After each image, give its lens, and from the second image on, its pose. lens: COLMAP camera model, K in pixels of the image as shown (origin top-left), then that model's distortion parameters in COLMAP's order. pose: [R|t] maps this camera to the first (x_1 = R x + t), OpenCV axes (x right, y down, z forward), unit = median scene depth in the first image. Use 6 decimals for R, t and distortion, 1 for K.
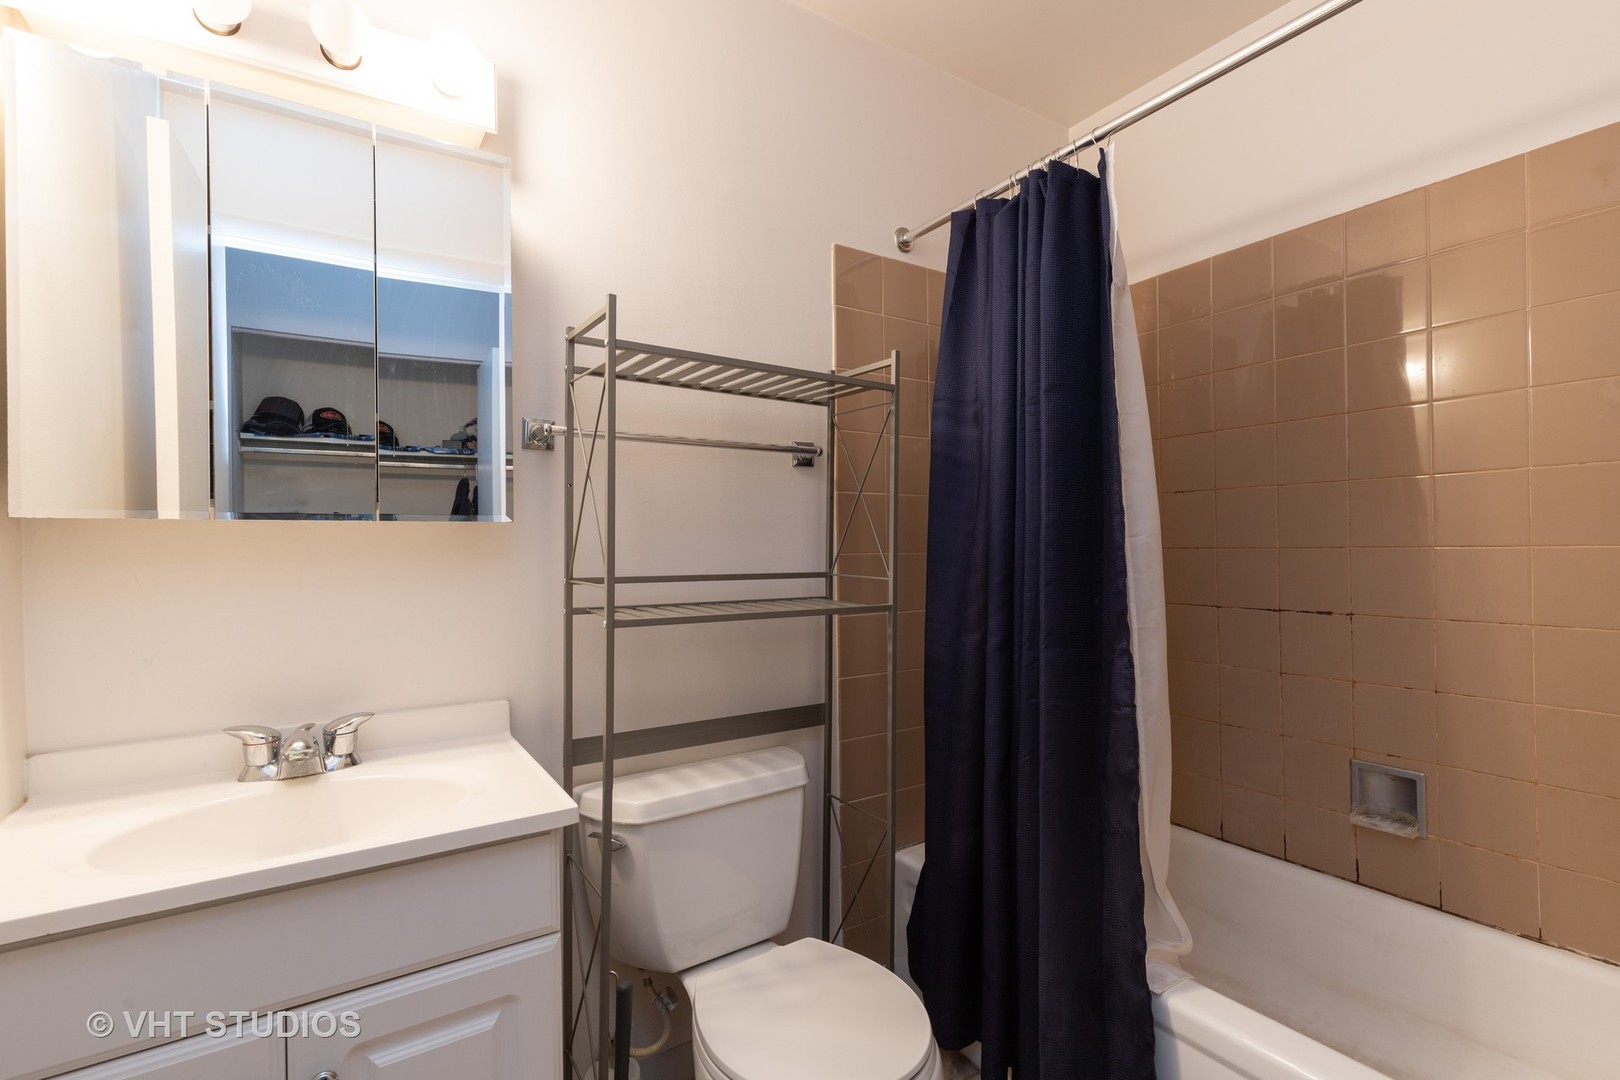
lens RADIAL K [[729.8, 0, 812.9], [0, 729.8, 544.7], [0, 0, 1]] dist [0.007702, -0.000185]
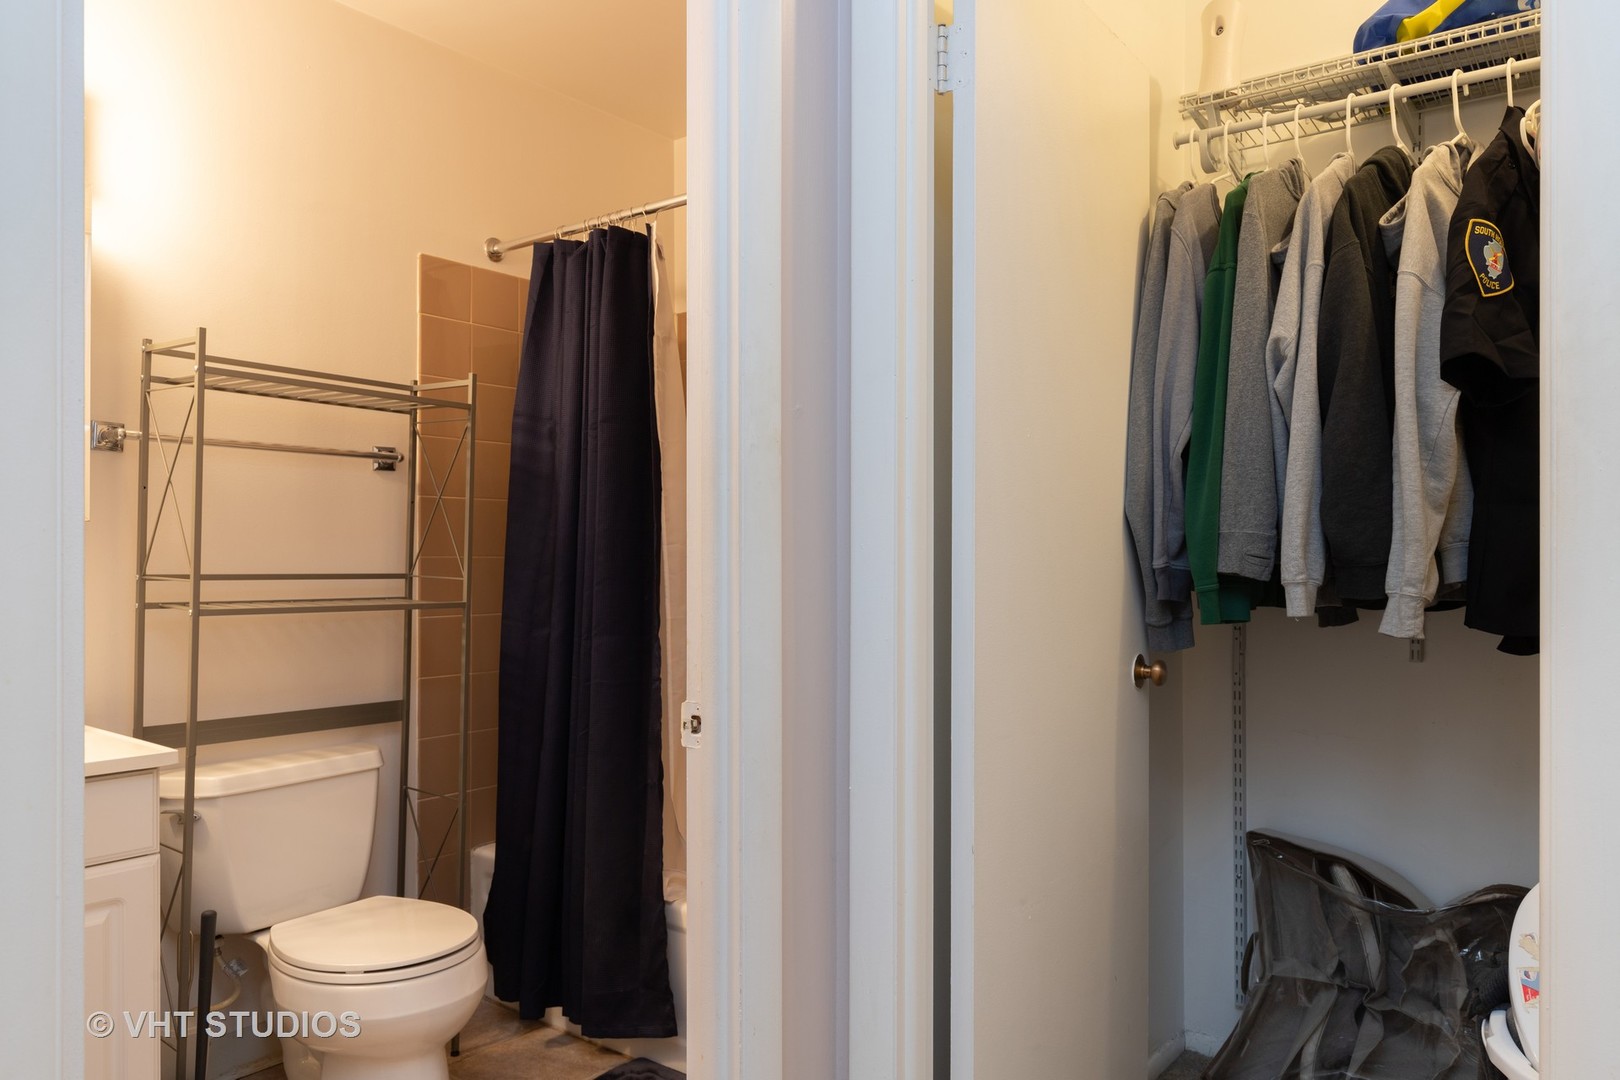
lens RADIAL K [[1117.6, 0, 810.0], [0, 1117.6, 540.0], [0, 0, 1]] dist [-0.002546, -0.004736]
pose [[0.944867, 0.014326, 0.327142, 0.042956], [-0.012026, 0.999887, -0.009052, -0.002919], [-0.327235, 0.004619, 0.944932, -0.729592]]
